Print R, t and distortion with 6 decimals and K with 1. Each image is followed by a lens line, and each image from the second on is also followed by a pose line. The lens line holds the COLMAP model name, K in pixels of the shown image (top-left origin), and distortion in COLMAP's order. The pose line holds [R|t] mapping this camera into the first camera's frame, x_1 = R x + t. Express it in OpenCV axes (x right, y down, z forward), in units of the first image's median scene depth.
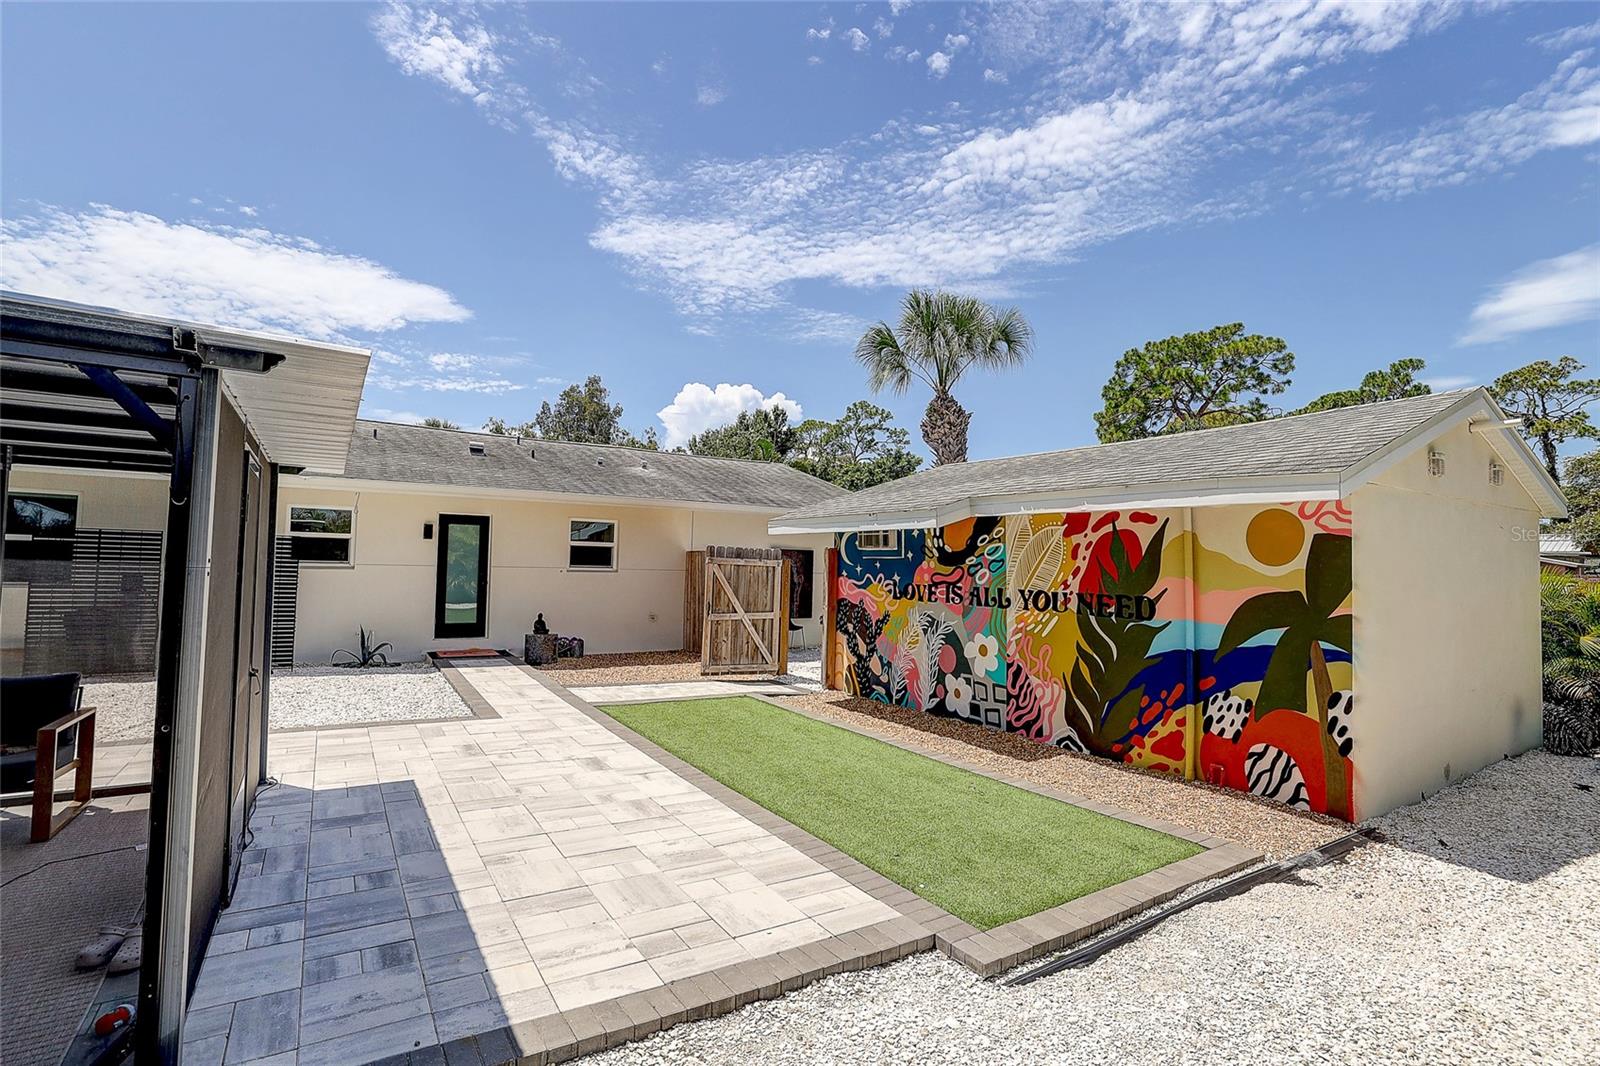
lens RADIAL K [[678.8, 0, 855.1], [0, 678.8, 536.5], [0, 0, 1]] dist [-0.028599, 0.000182]
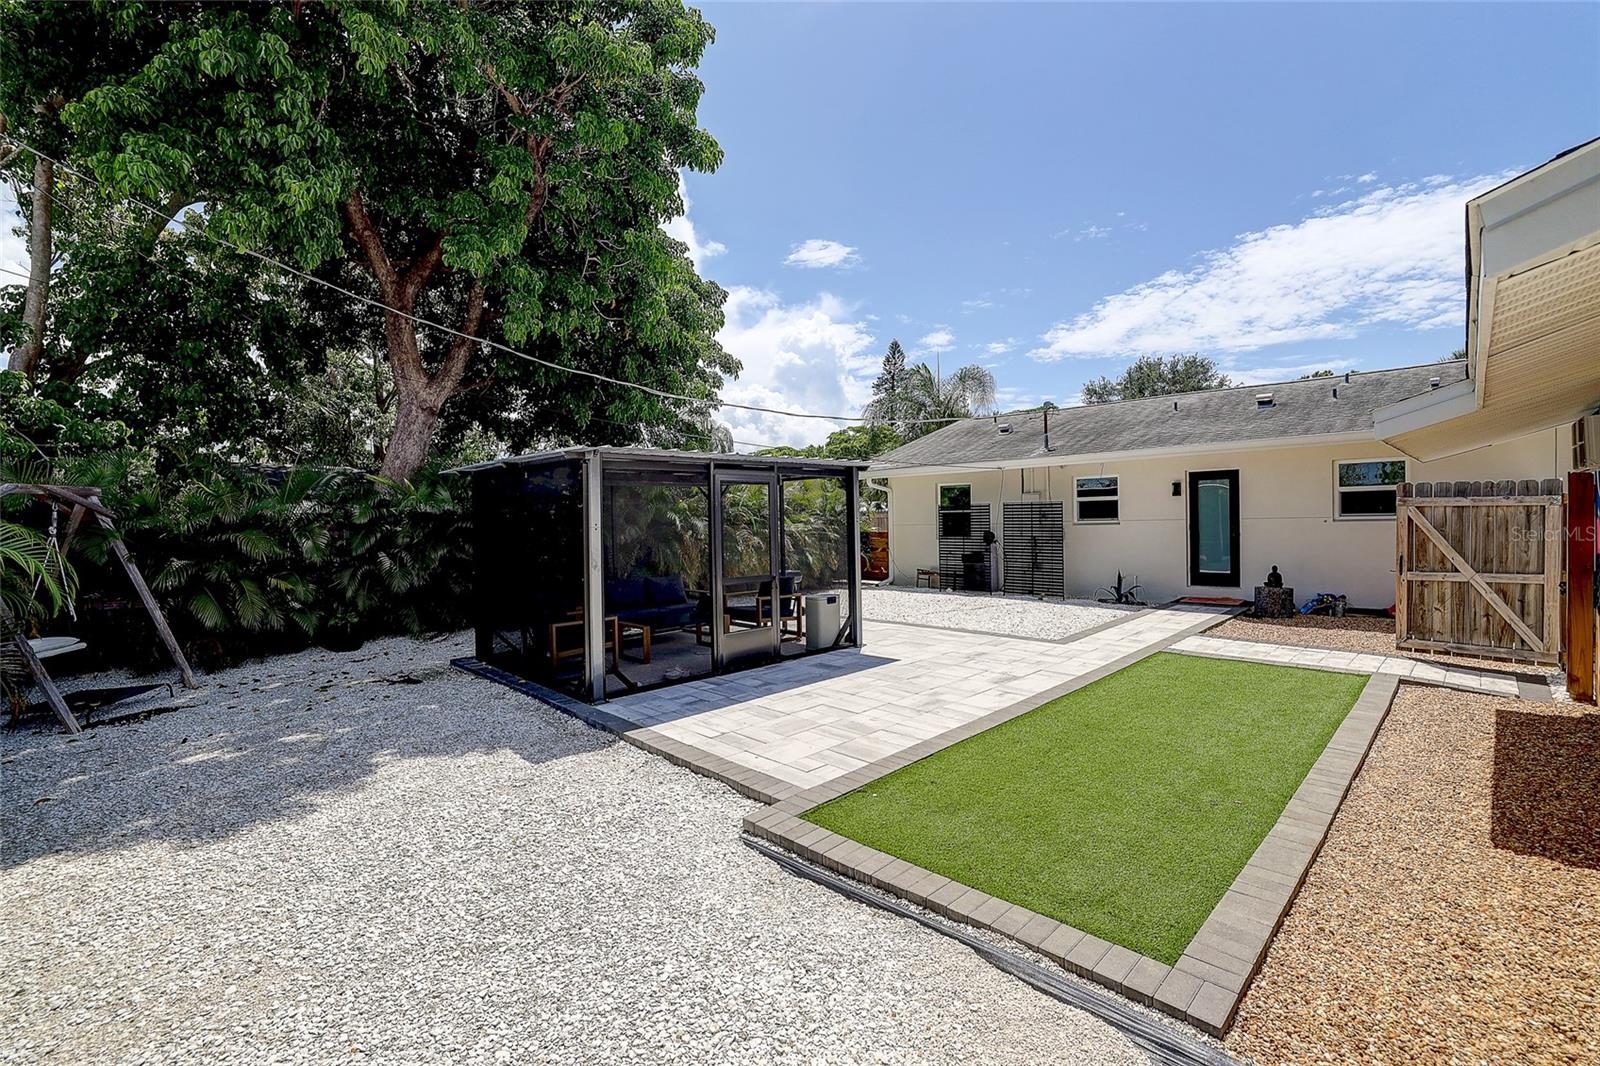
lens RADIAL K [[678.8, 0, 855.1], [0, 678.8, 536.5], [0, 0, 1]] dist [-0.028599, 0.000182]
pose [[0.279822, -0.005708, -0.960035, 1.111351], [0.070269, 0.997422, 0.014551, 0.064862], [0.957477, -0.071533, 0.279502, 0.644856]]
